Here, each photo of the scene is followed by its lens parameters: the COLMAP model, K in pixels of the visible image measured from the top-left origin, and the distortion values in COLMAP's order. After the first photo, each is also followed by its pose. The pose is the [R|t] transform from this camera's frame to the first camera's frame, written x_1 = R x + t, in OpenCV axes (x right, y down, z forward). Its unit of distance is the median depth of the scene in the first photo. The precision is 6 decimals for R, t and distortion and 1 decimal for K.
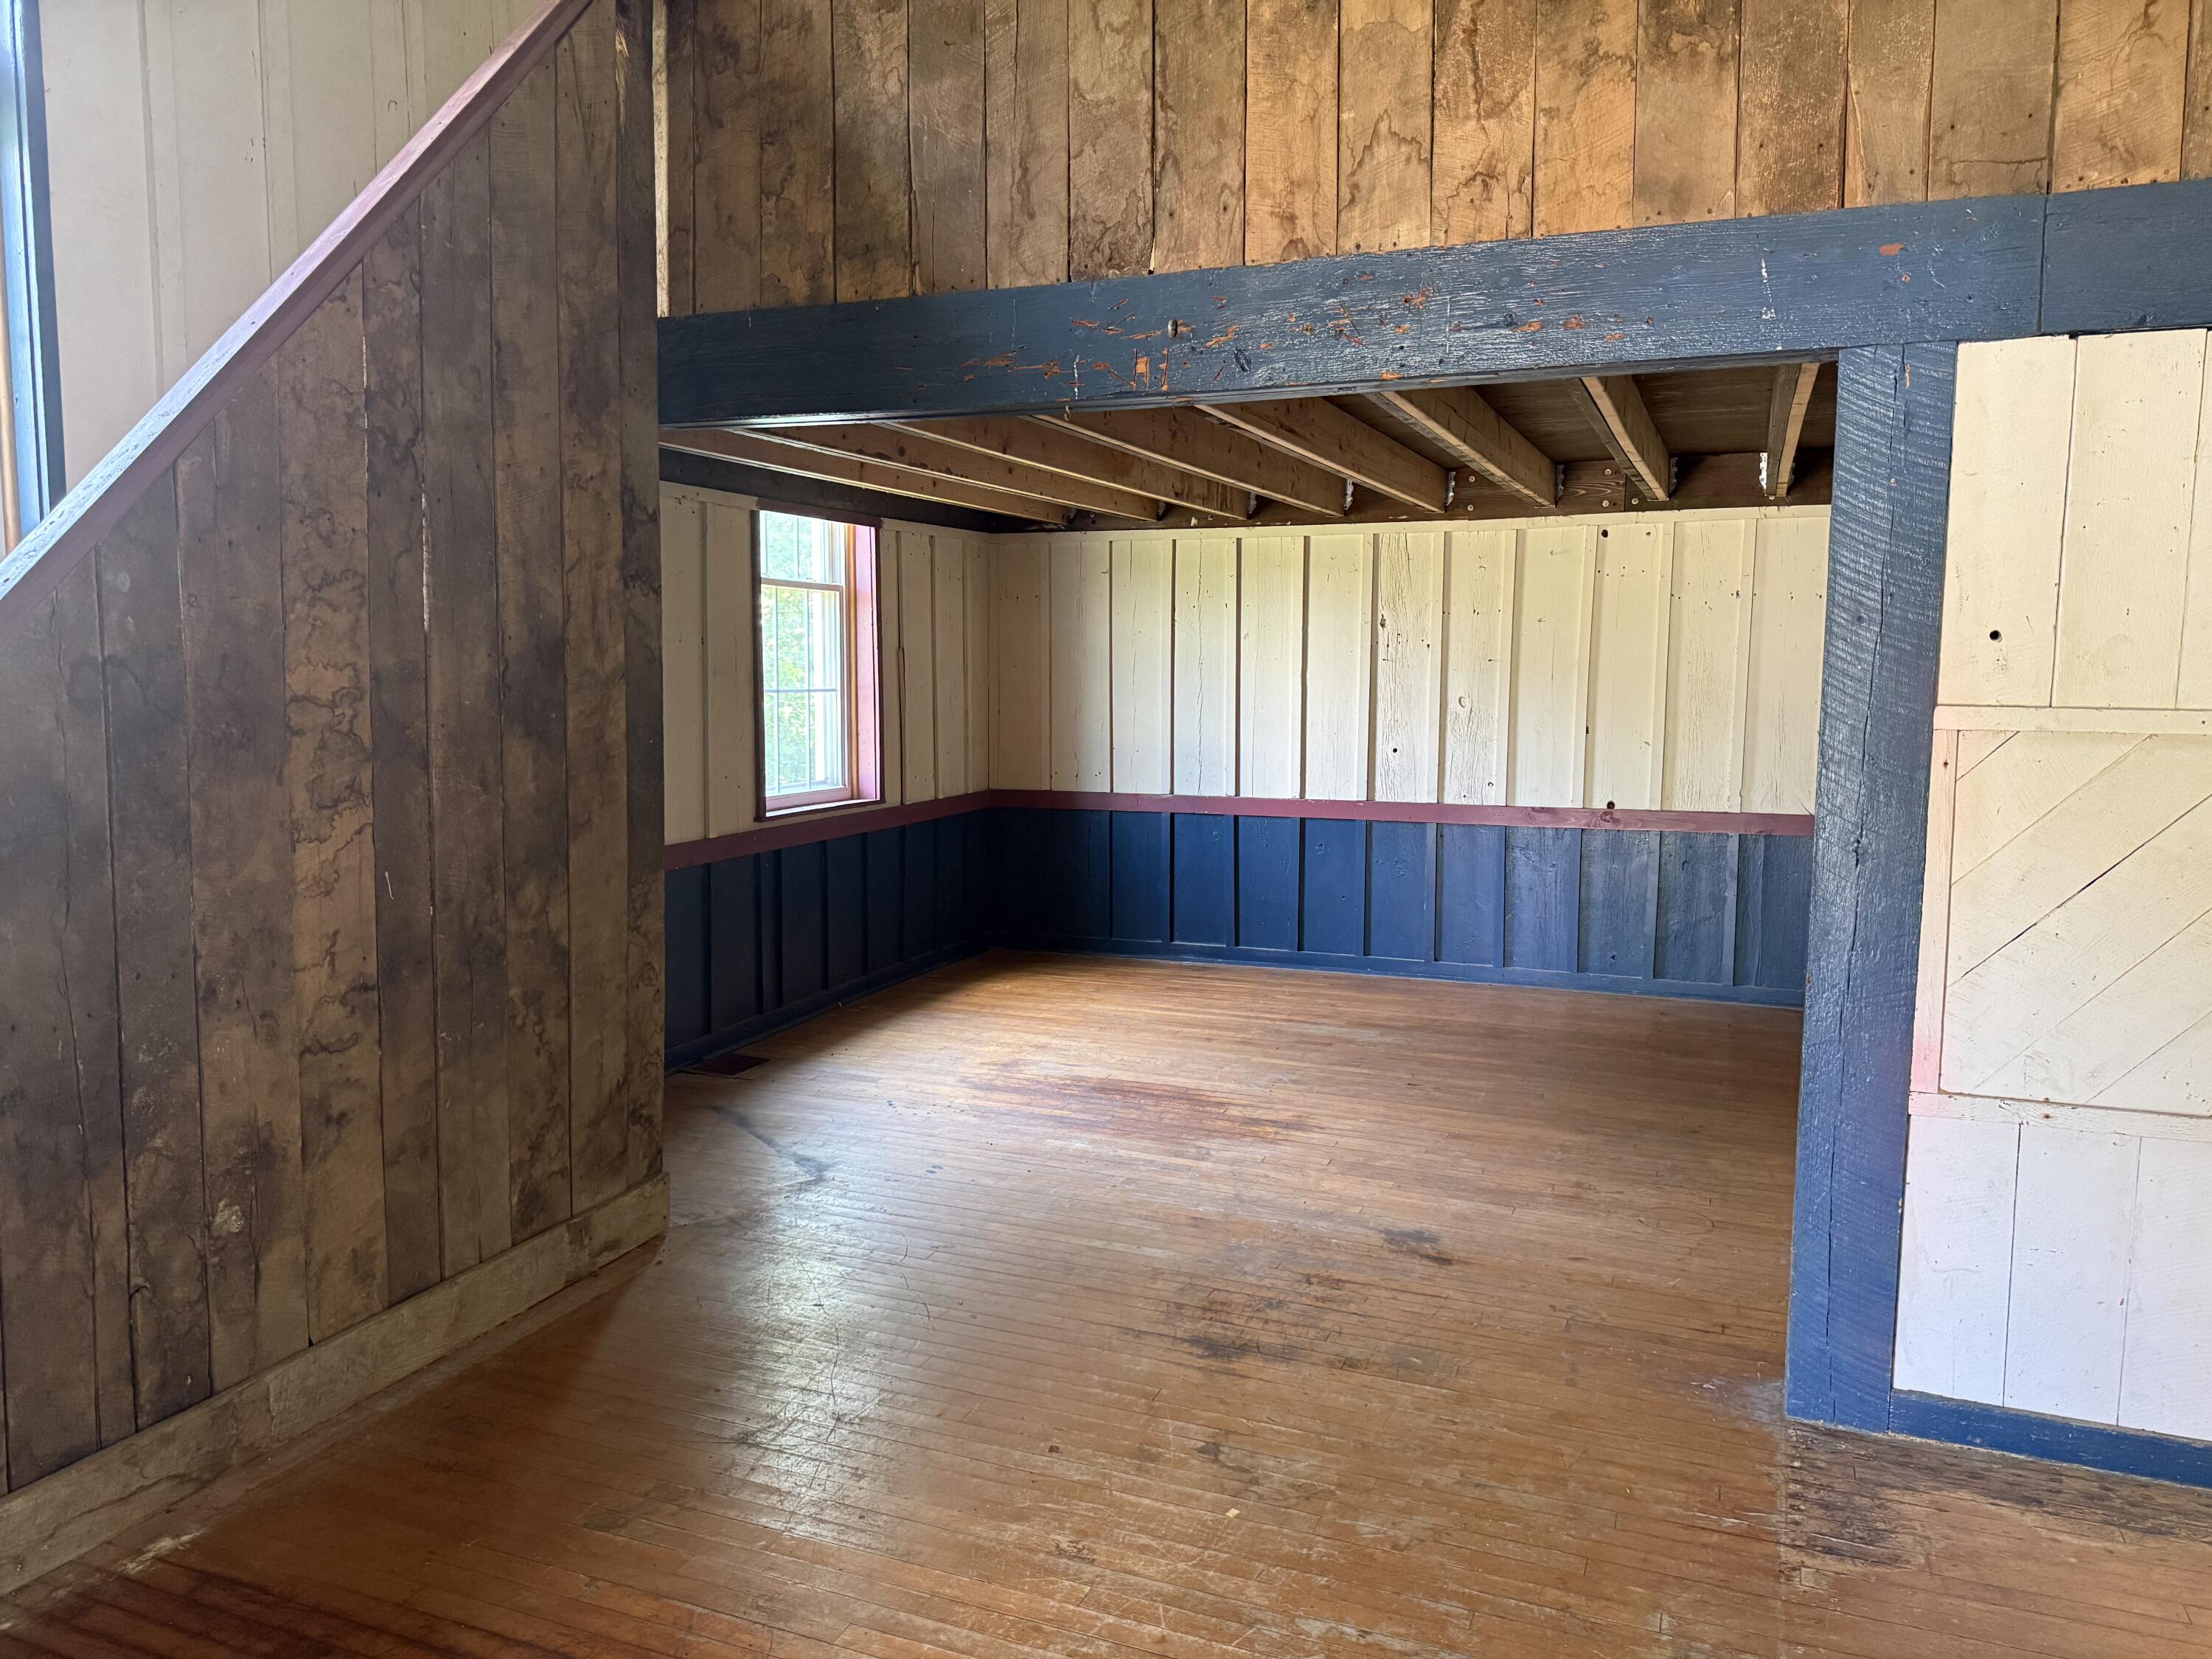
lens RADIAL K [[1557.9, 0, 1111.9], [0, 1557.9, 828.9], [0, 0, 1]] dist [0.018834, -0.021826]
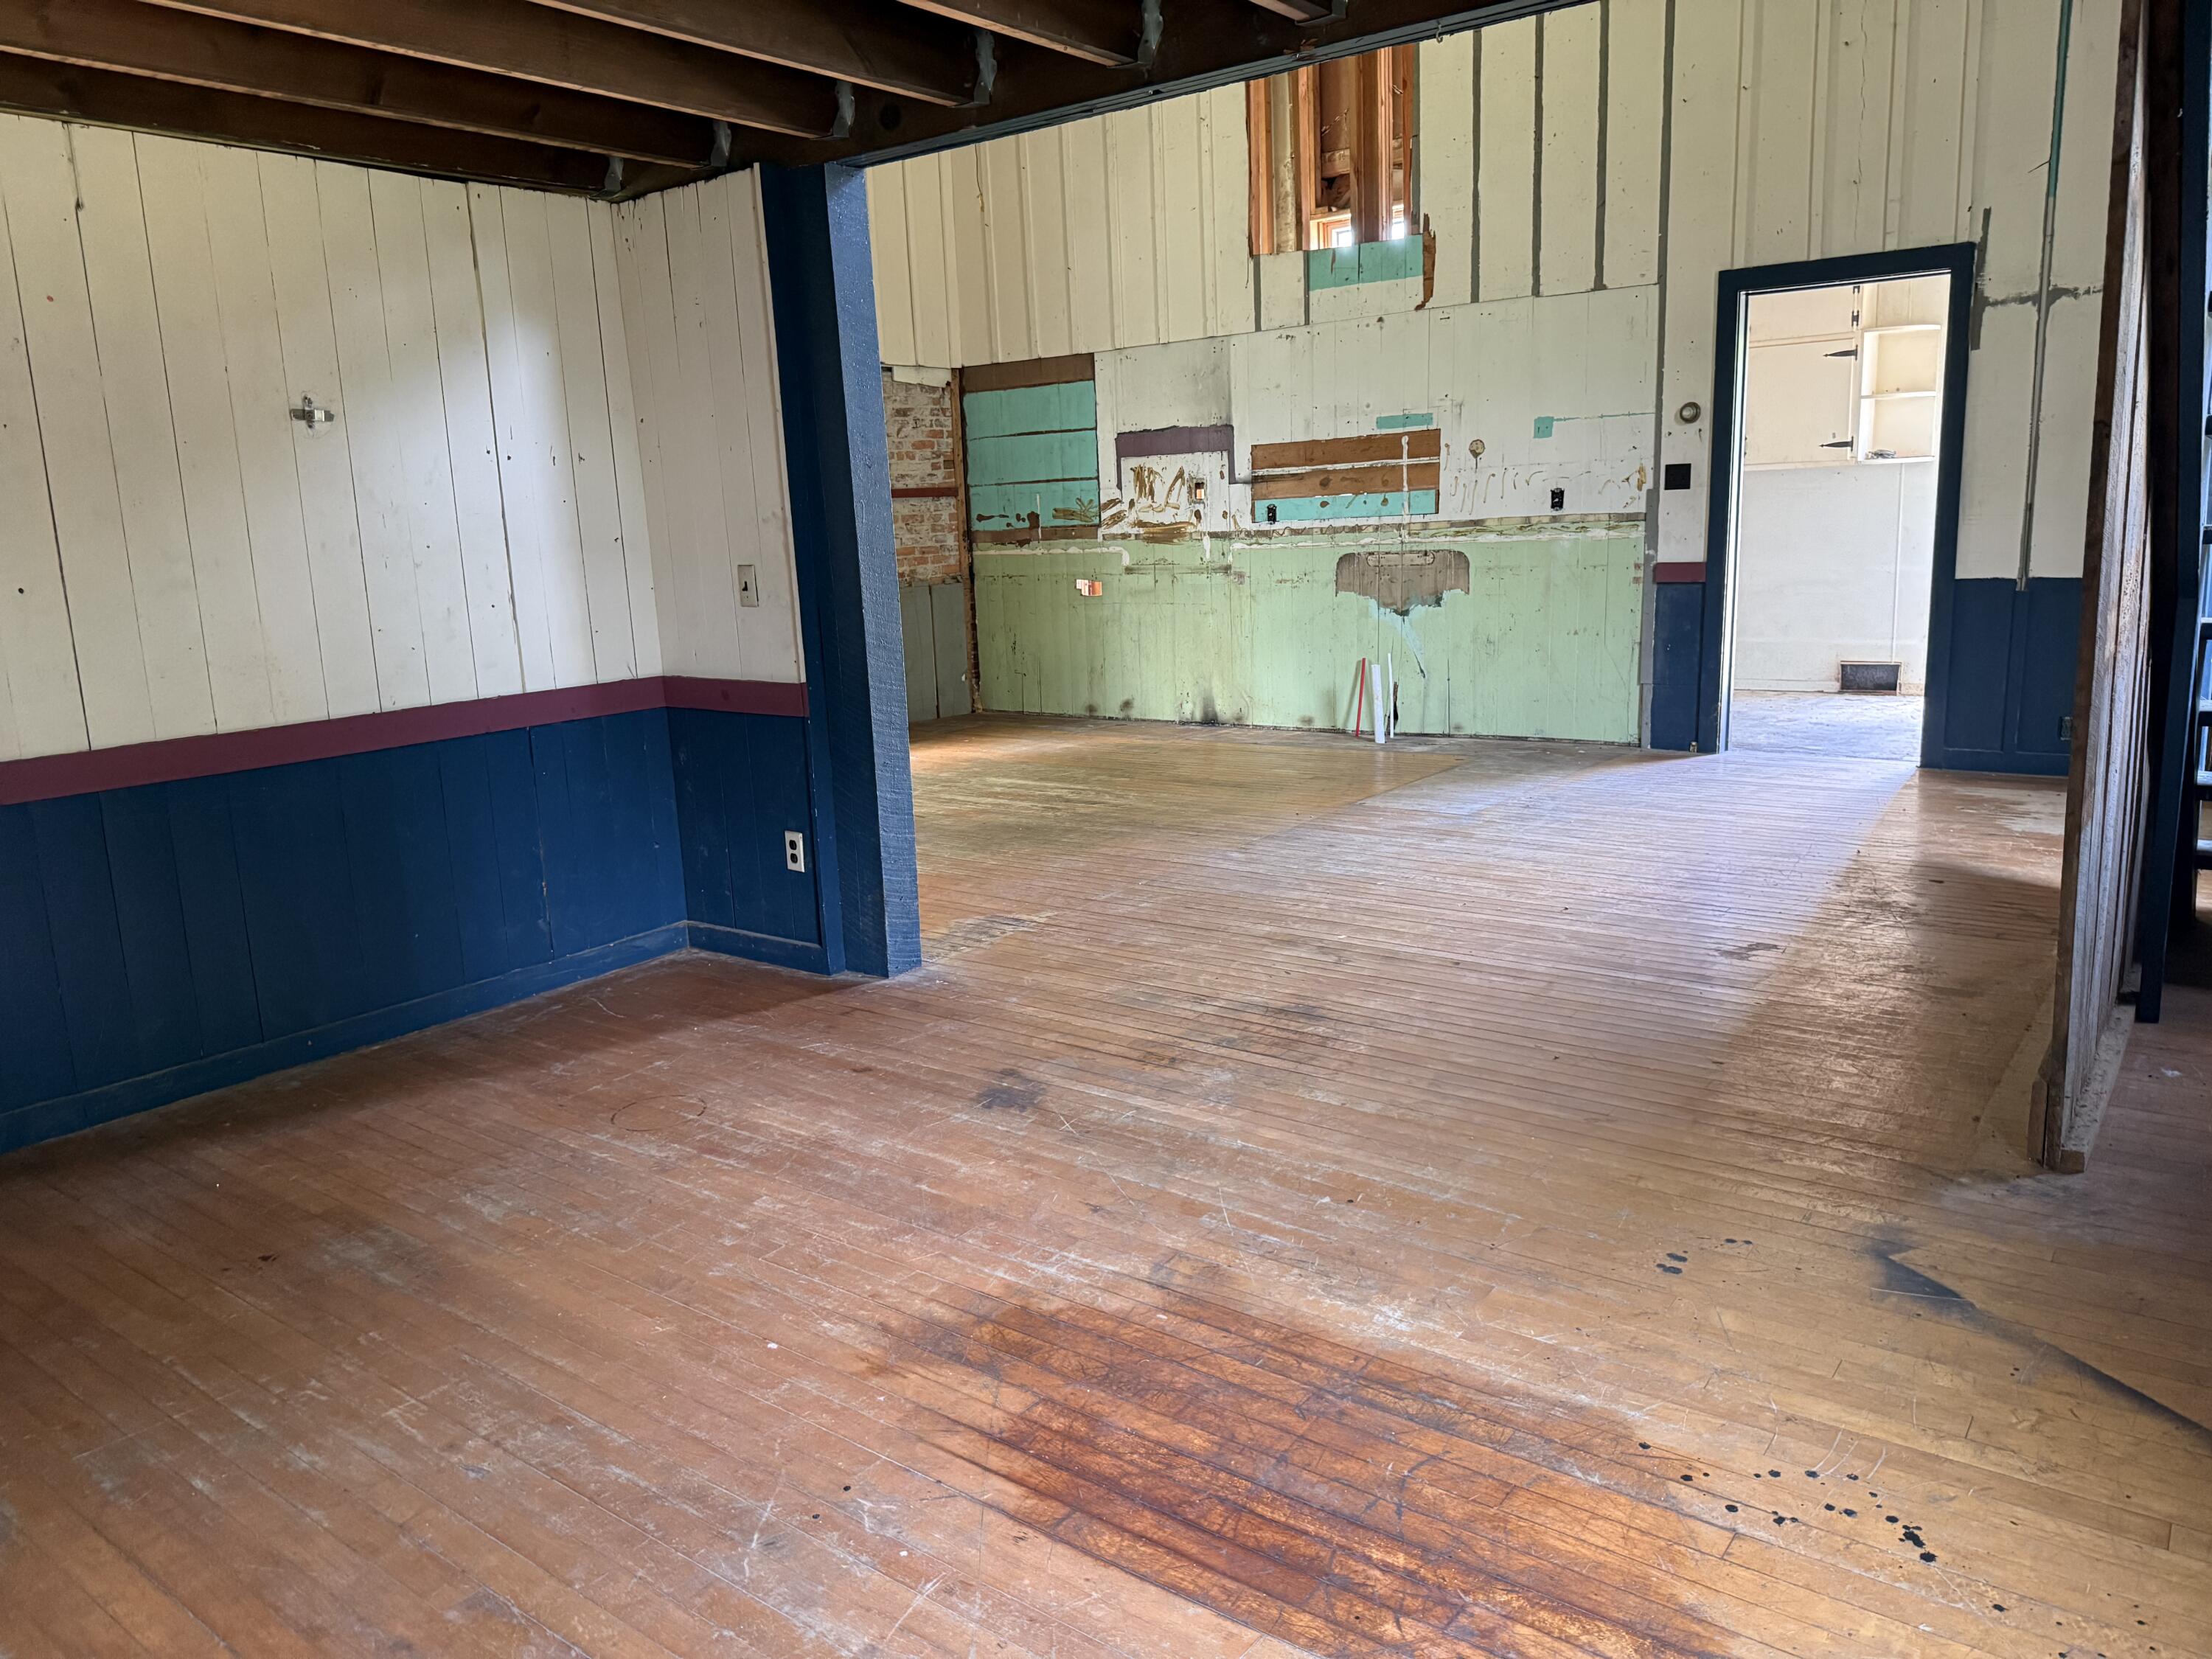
lens RADIAL K [[1524.9, 0, 1104.8], [0, 1524.9, 857.6], [0, 0, 1]] dist [0.126413, -0.244923]
pose [[-0.963991, -0.019862, 0.265193, -0.088682], [0.071440, 0.941210, 0.330181, -0.153039], [-0.256160, 0.337236, -0.905899, 2.104145]]
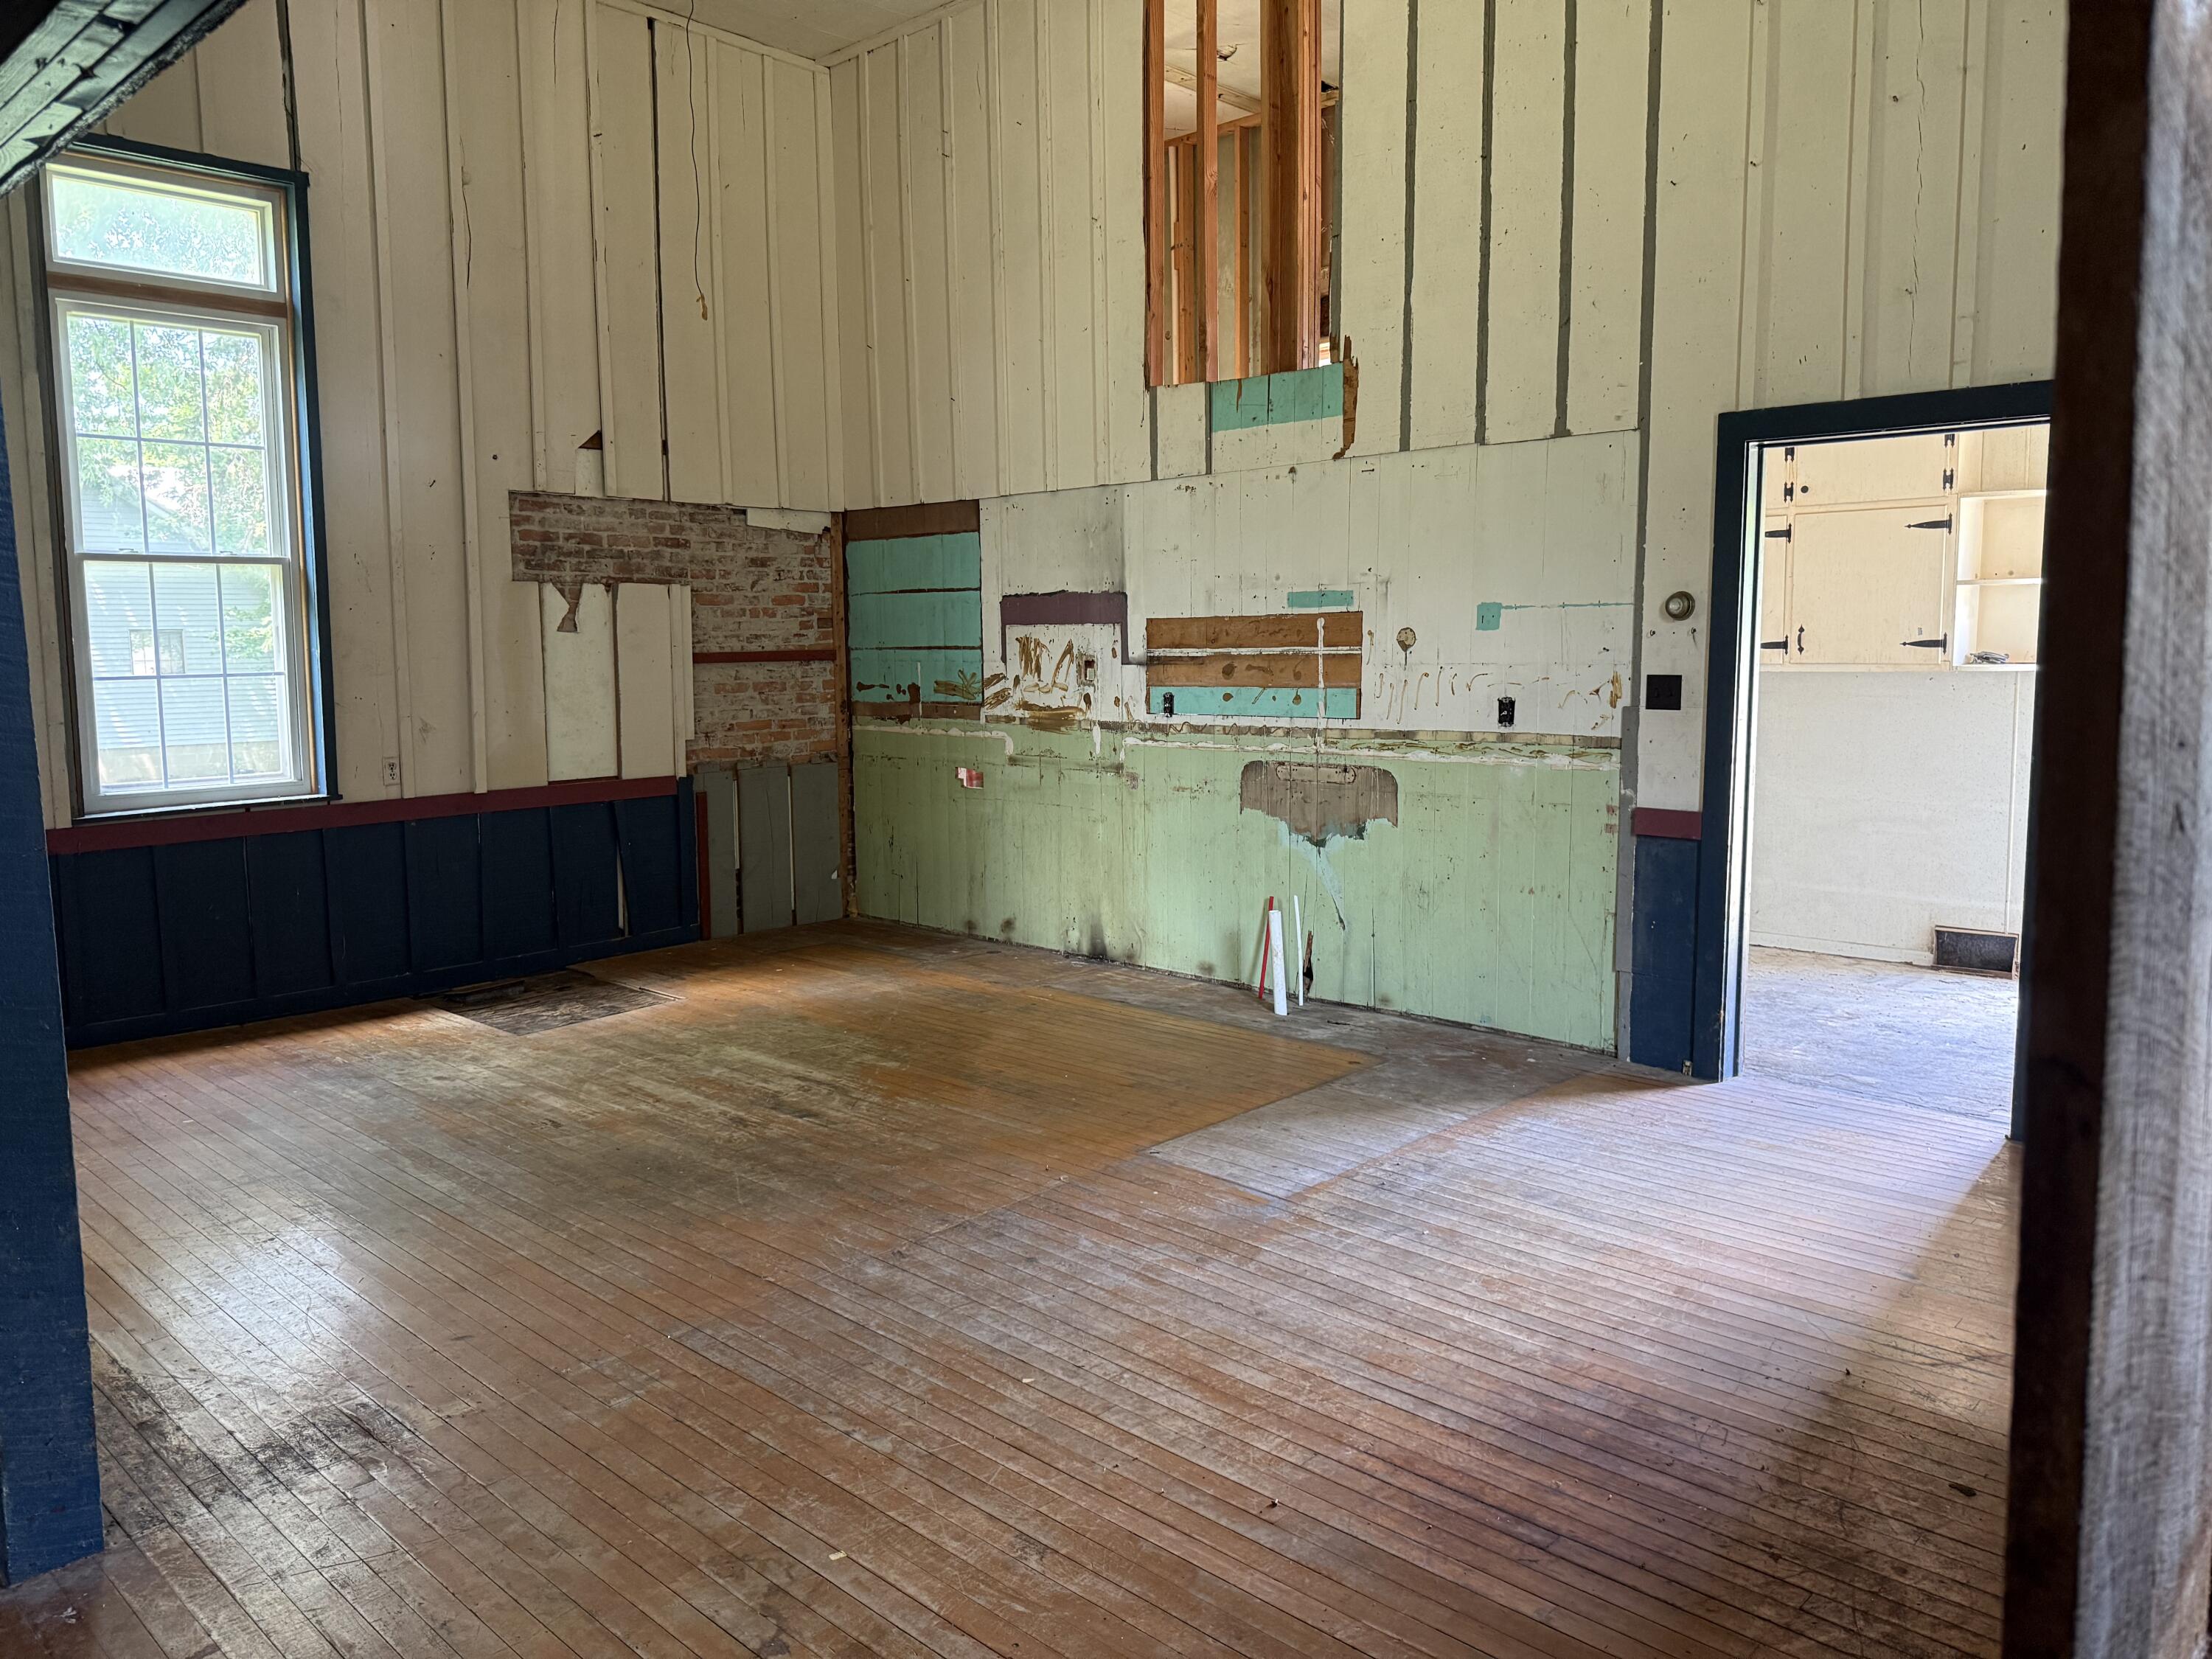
lens RADIAL K [[1528.3, 0, 1106.0], [0, 1528.3, 829.5], [0, 0, 1]] dist [0.105797, -0.182316]
pose [[-0.932294, -0.036518, 0.359854, -0.314214], [0.051899, 0.971090, 0.233005, -0.139365], [-0.357959, 0.235905, -0.903446, 1.404248]]
